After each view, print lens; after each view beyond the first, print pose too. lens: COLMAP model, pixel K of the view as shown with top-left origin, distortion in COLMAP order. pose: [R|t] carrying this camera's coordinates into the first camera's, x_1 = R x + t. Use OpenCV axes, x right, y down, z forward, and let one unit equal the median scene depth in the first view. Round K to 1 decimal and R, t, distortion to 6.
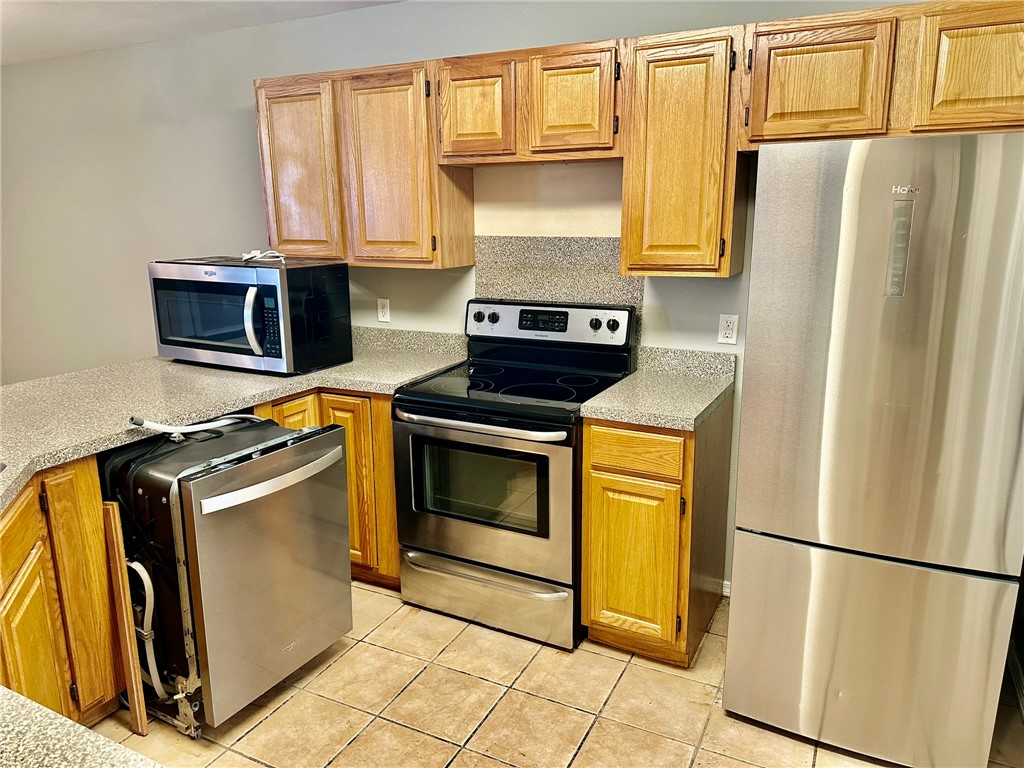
lens RADIAL K [[718.6, 0, 484.6], [0, 718.6, 381.5], [0, 0, 1]] dist [0.049675, -0.055202]
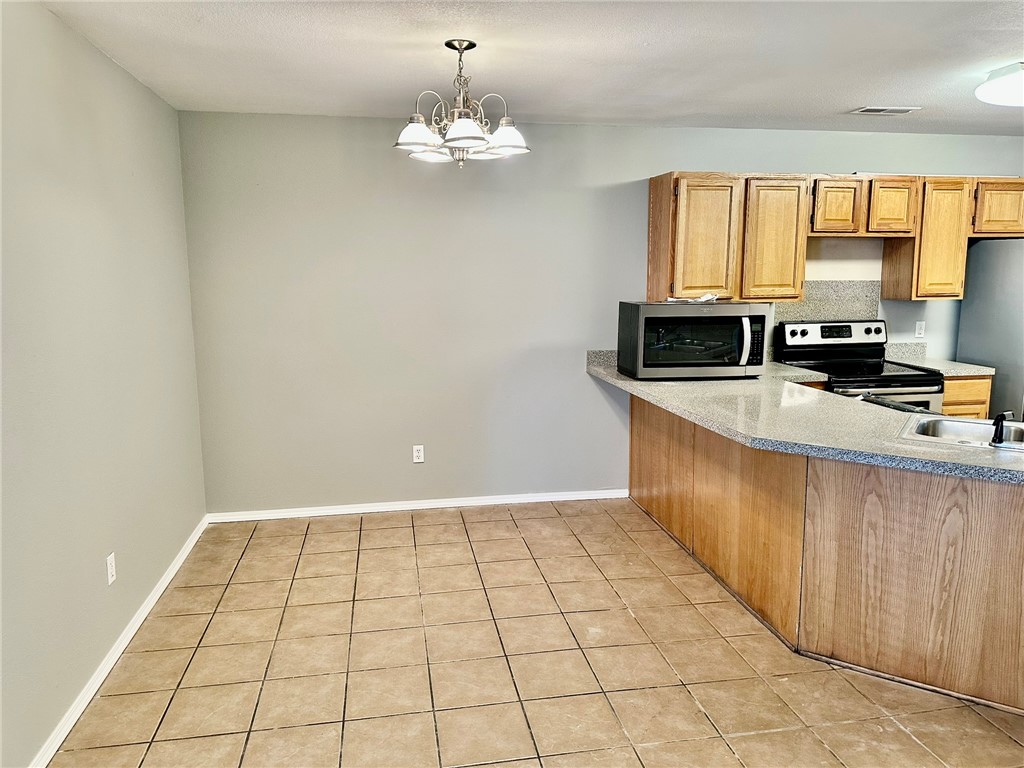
lens RADIAL K [[718.6, 0, 503.6], [0, 718.6, 381.8], [0, 0, 1]] dist [0.049675, -0.055202]
pose [[0.802755, -0.090721, 0.589367, -1.533829], [0.132264, 0.990829, -0.027633, -0.027173], [-0.581456, 0.100134, 0.807392, 0.128918]]
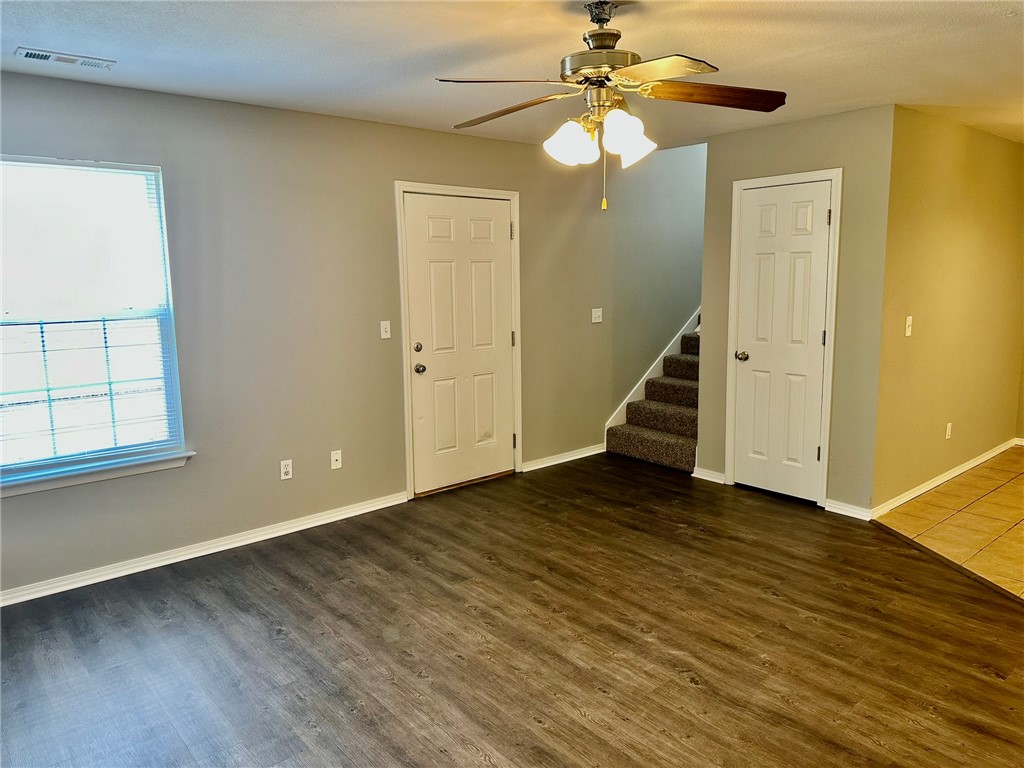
lens RADIAL K [[718.6, 0, 506.7], [0, 718.6, 377.6], [0, 0, 1]] dist [0.049675, -0.055202]
pose [[0.922277, 0.055073, -0.382587, -1.727701], [-0.078584, 0.995842, -0.046087, 0.167946], [0.378458, 0.072570, 0.922769, -0.790424]]
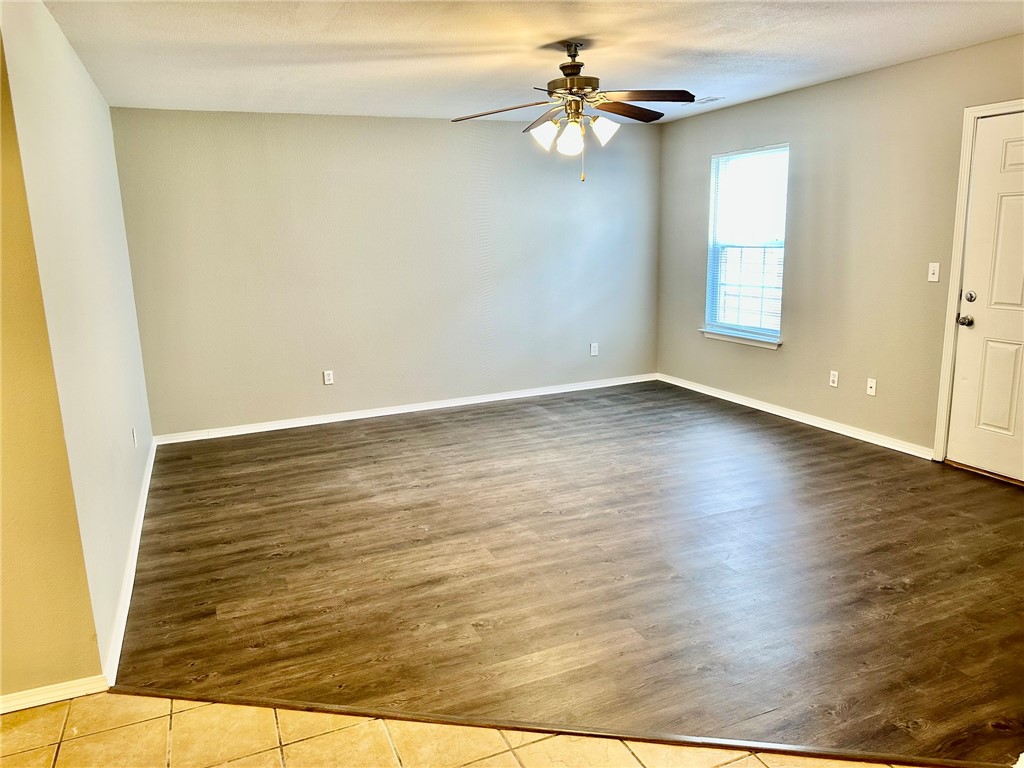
lens RADIAL K [[718.6, 0, 504.4], [0, 718.6, 376.2], [0, 0, 1]] dist [0.049675, -0.055202]
pose [[-0.646164, 0.175507, -0.742744, -0.823725], [-0.132240, 0.932732, 0.335444, -0.182941], [0.751654, 0.314973, -0.579489, 0.864859]]
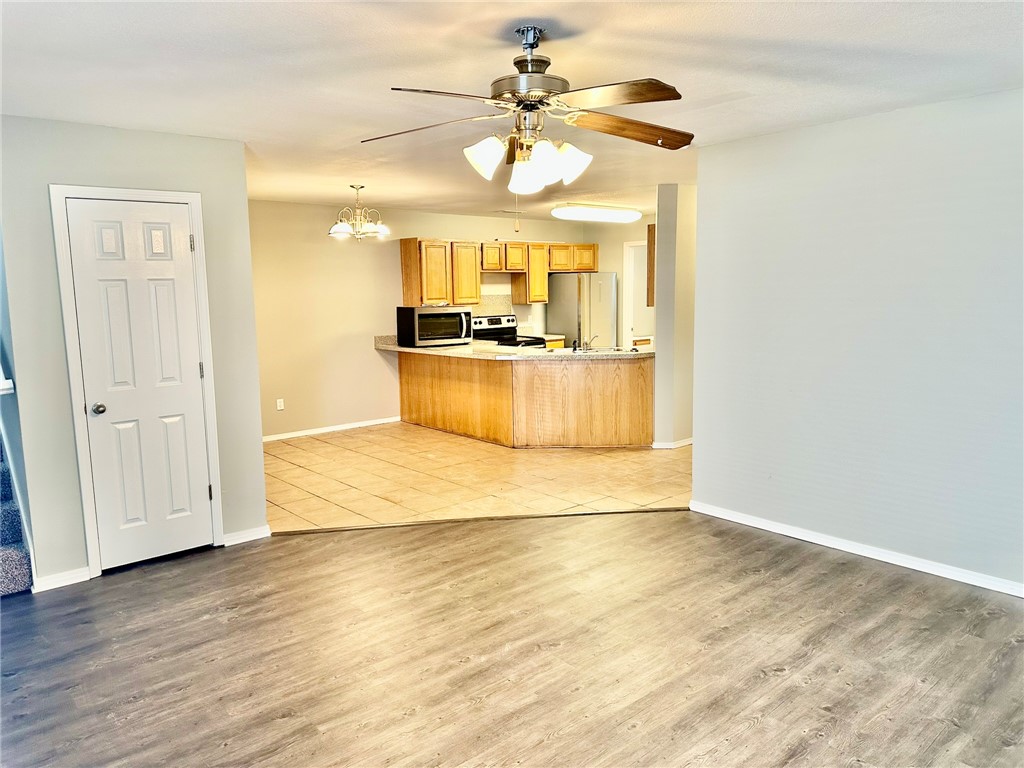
lens RADIAL K [[718.6, 0, 507.4], [0, 718.6, 385.3], [0, 0, 1]] dist [0.049675, -0.055202]
pose [[0.376879, -0.126457, 0.917590, -2.827589], [0.217371, 0.975047, 0.045096, 0.055771], [-0.900396, 0.182462, 0.394963, -0.222071]]
